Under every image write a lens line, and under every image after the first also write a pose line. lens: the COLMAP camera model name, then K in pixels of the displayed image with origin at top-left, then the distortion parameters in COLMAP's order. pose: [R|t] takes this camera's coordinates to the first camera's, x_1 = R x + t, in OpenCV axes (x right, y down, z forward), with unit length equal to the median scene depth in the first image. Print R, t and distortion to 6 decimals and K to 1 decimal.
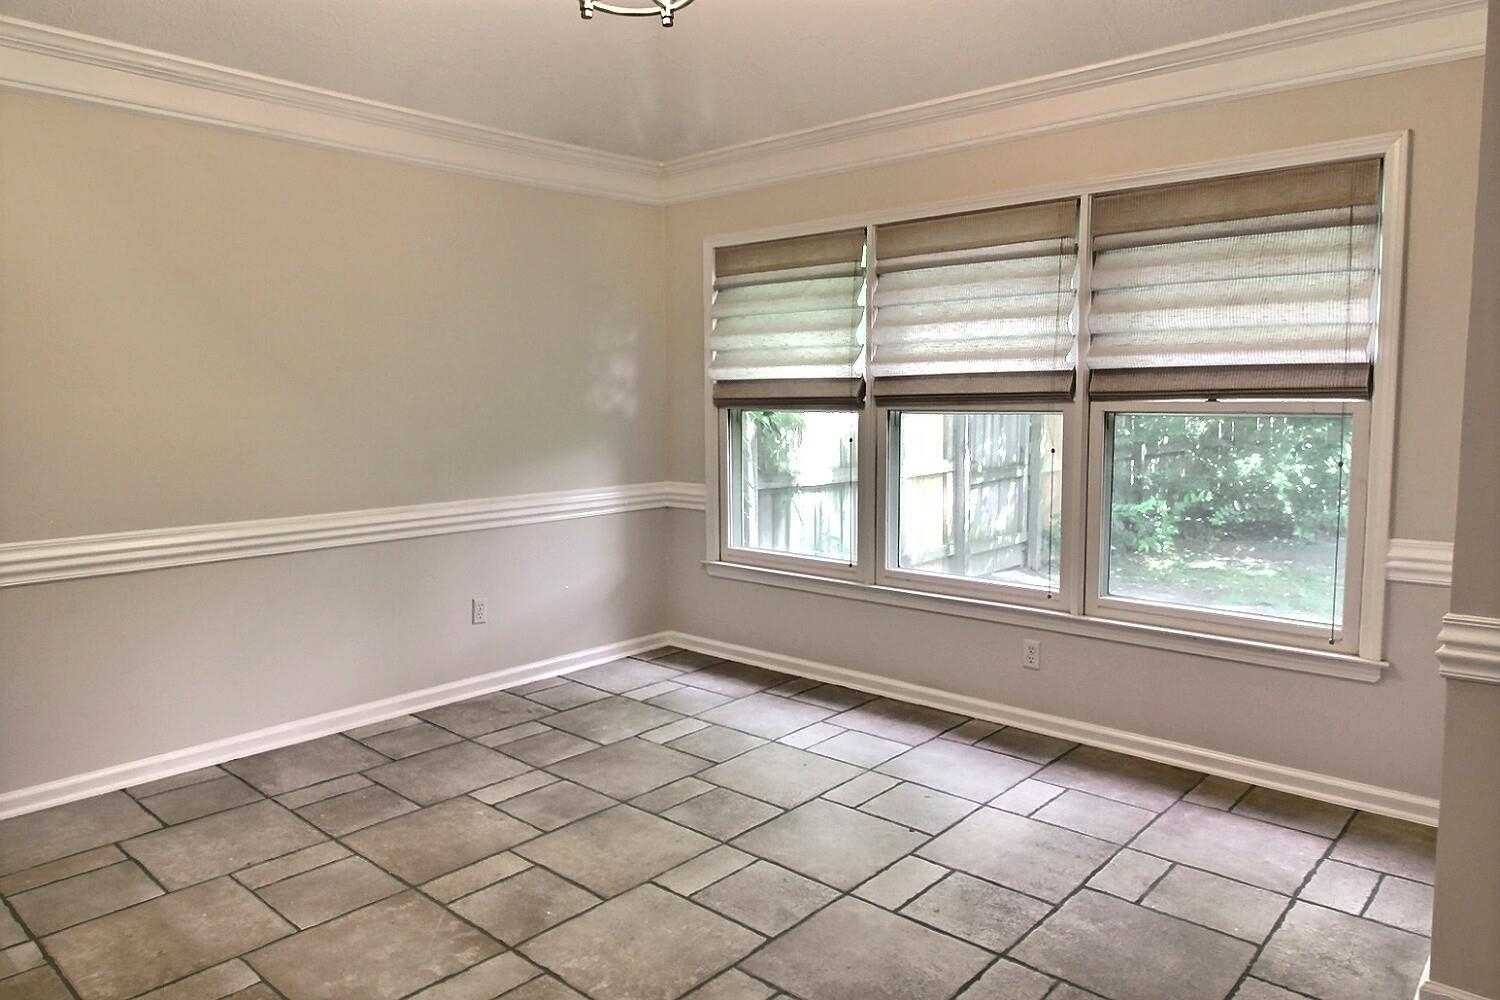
lens RADIAL K [[994.1, 0, 752.4], [0, 994.1, 488.7], [0, 0, 1]] dist [0.003534, -0.004528]
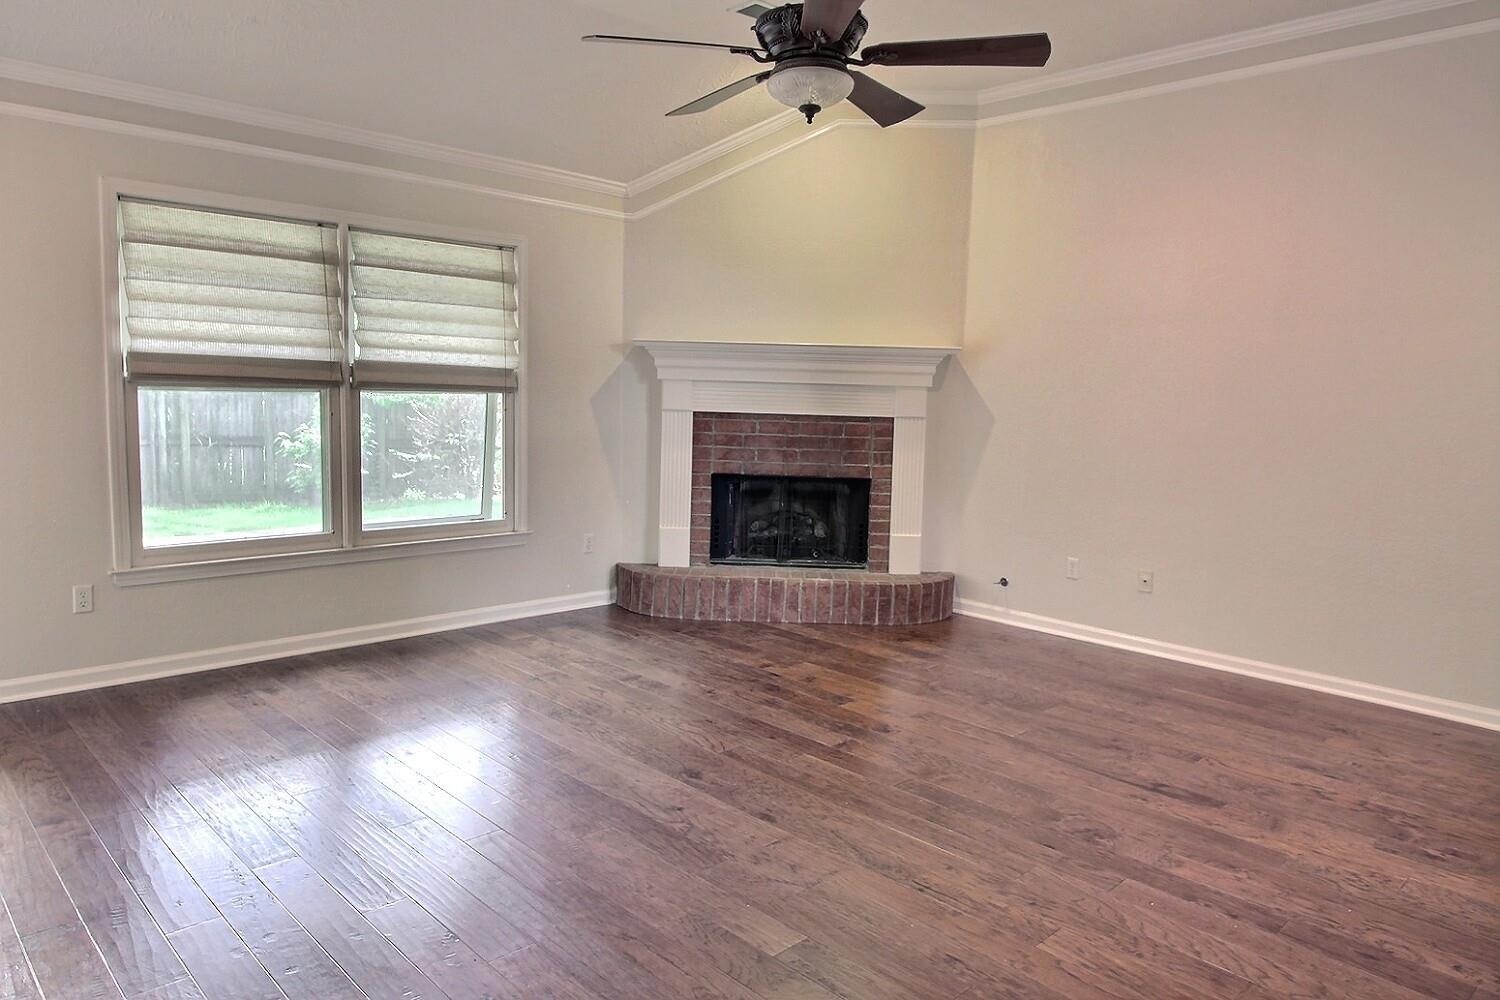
lens RADIAL K [[994.1, 0, 752.4], [0, 994.1, 488.7], [0, 0, 1]] dist [0.003534, -0.004528]
pose [[0.072339, -0.099181, 0.992437, -0.893570], [0.066289, 0.993321, 0.094437, -0.041071], [-0.995175, 0.058956, 0.078430, 0.443847]]
